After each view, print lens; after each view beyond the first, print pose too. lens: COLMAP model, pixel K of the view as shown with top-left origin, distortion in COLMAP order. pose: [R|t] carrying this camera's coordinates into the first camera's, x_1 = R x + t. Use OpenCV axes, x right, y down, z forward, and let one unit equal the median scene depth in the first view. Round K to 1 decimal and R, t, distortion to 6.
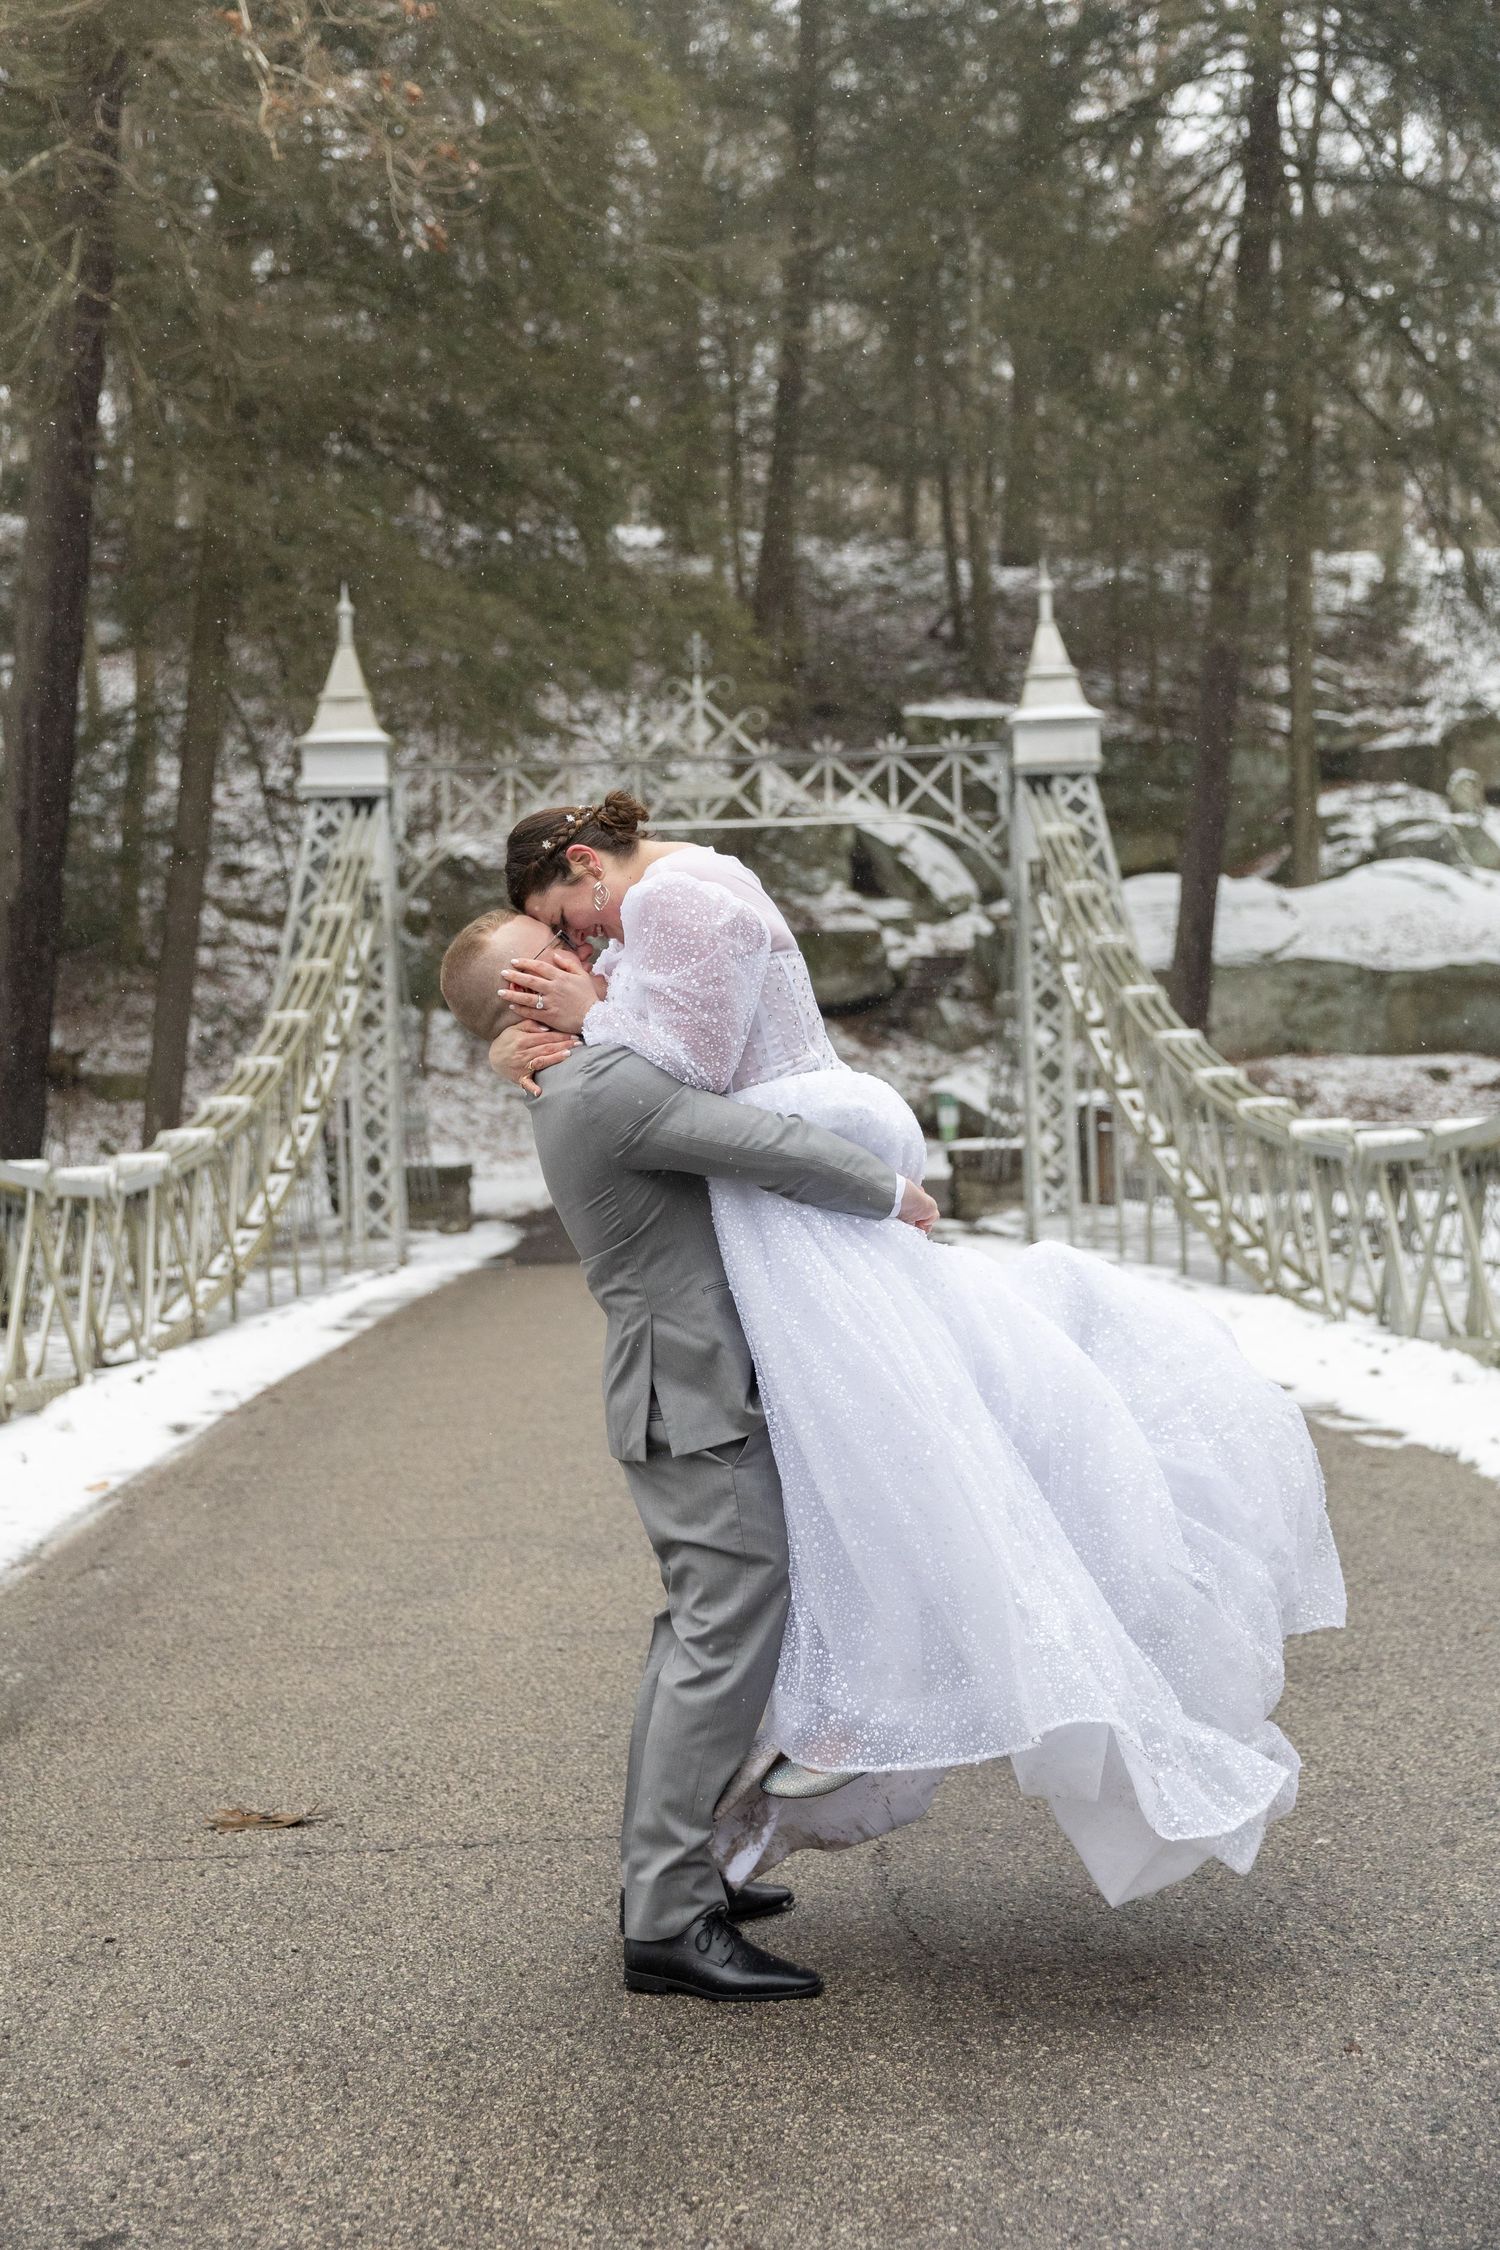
lens RADIAL K [[2933.2, 0, 754.8], [0, 2933.2, 1106.4], [0, 0, 1]] dist [0.027741, 0.000000]
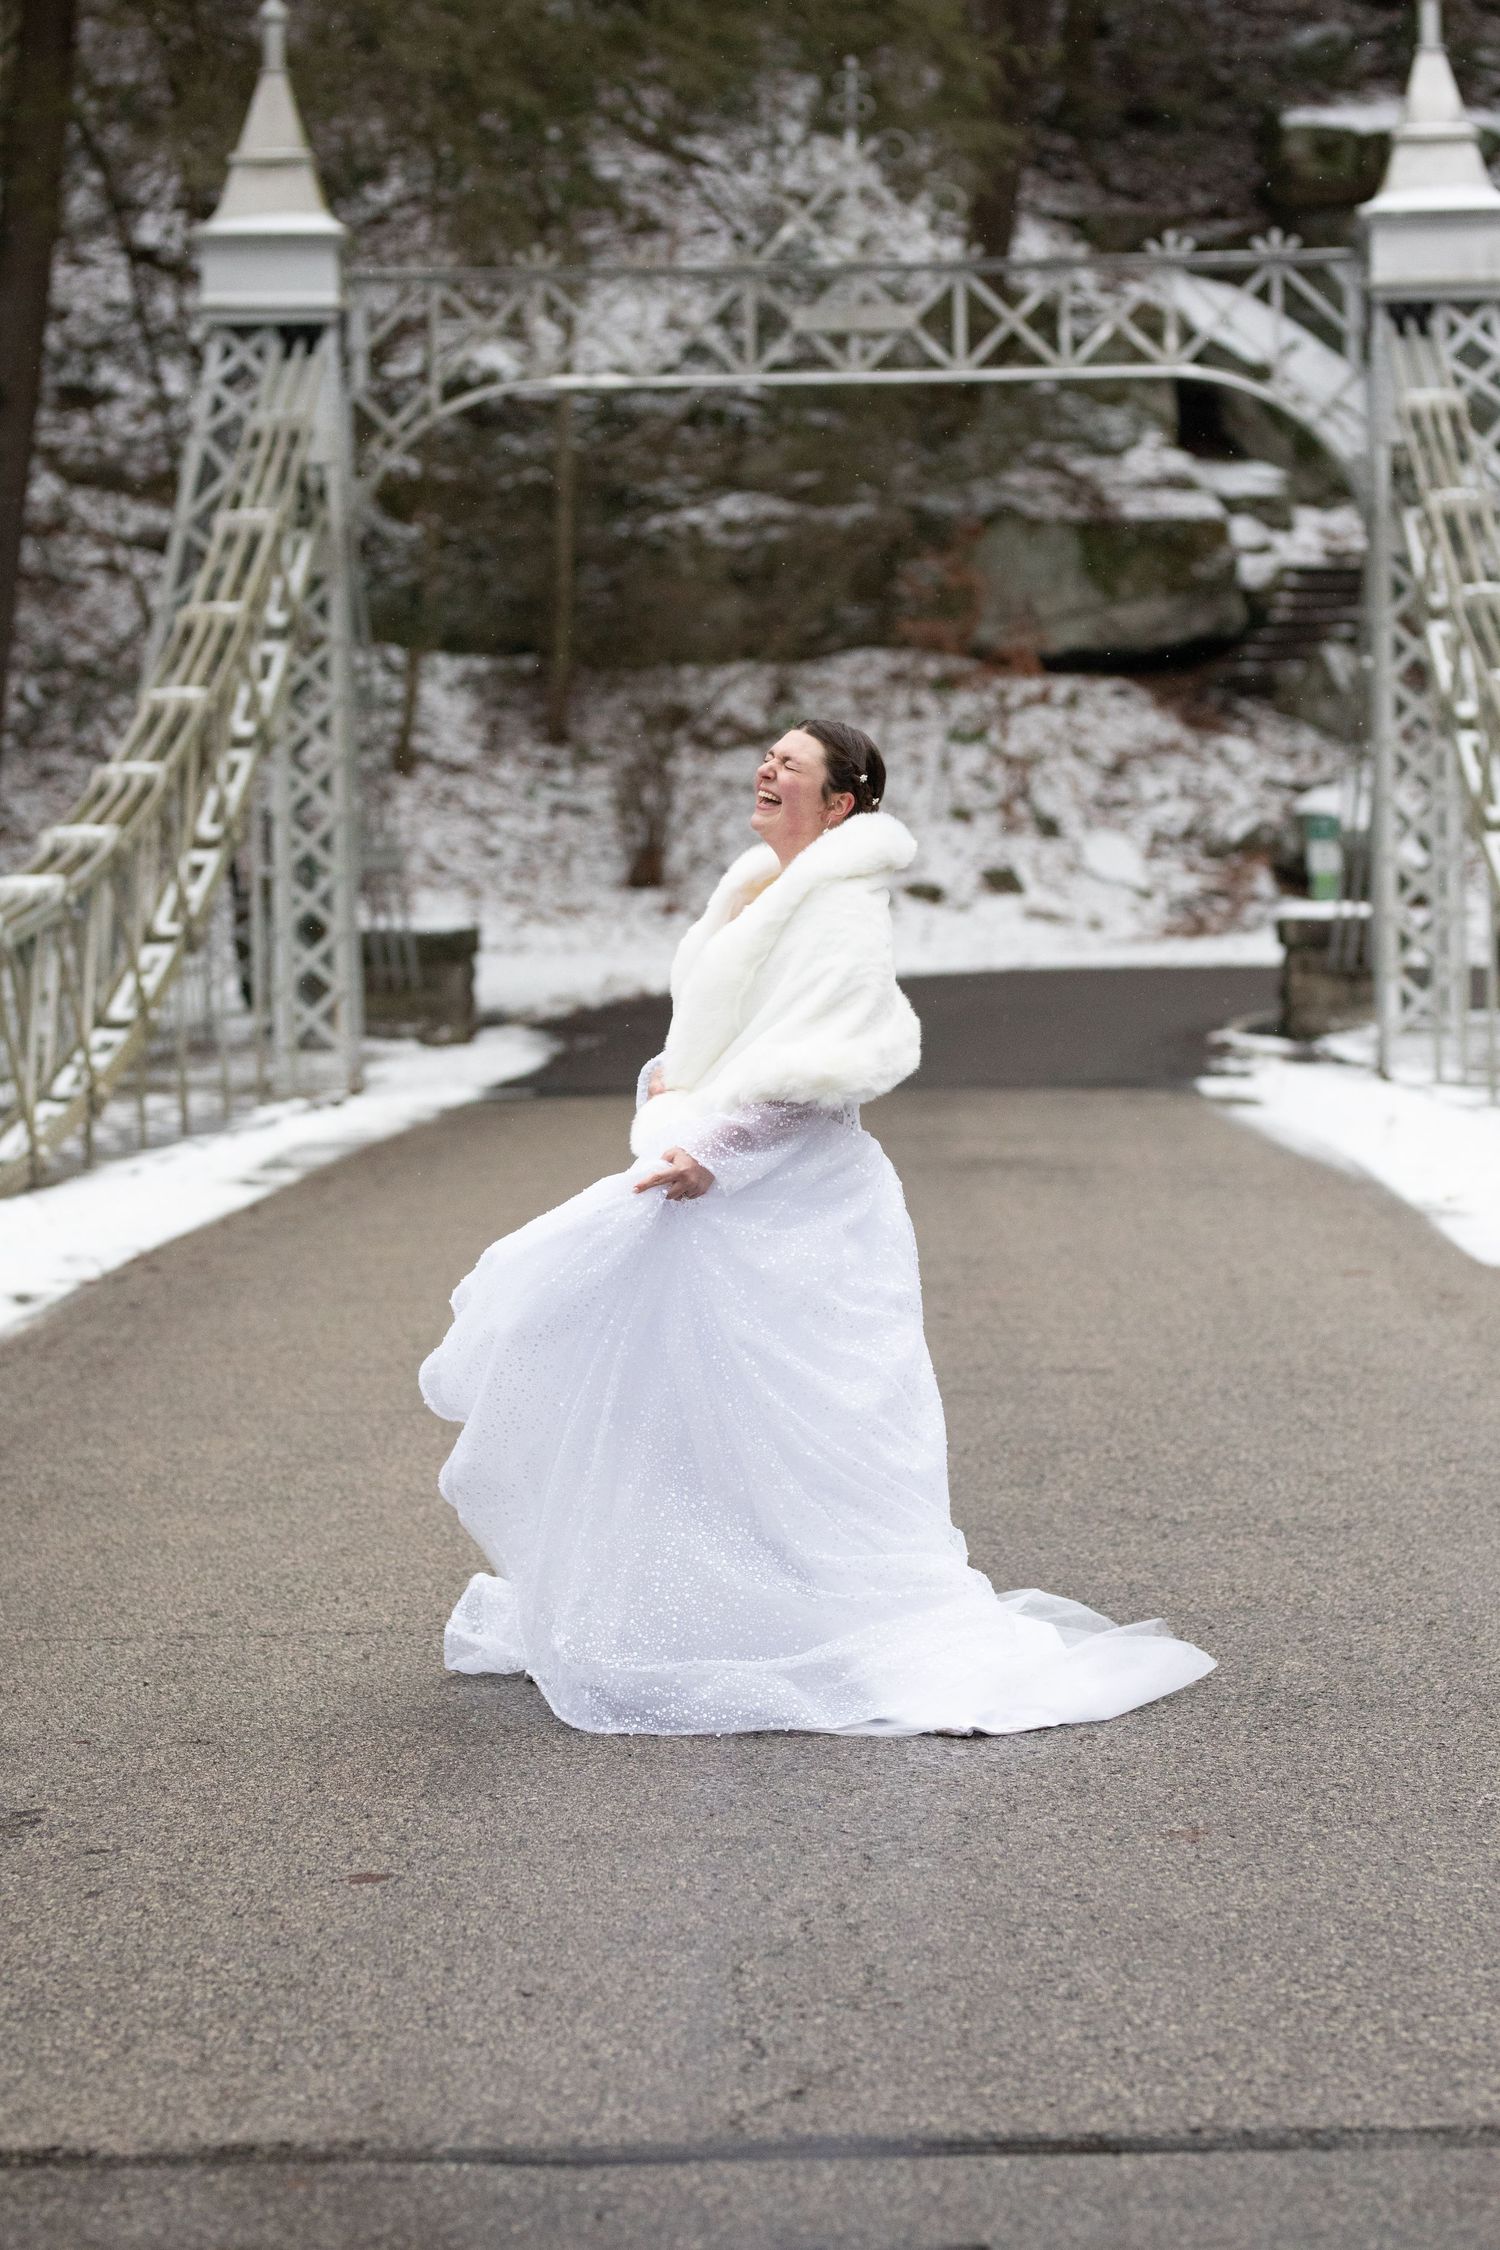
lens RADIAL K [[5313.8, 0, 751.3], [0, 5313.8, 1131.0], [0, 0, 1]] dist [-0.009113, 0.000000]
pose [[0.998683, 0.018745, -0.047751, 0.016212], [-0.015977, 0.998206, 0.057707, -0.003566], [0.048747, -0.056869, 0.997191, -0.105159]]
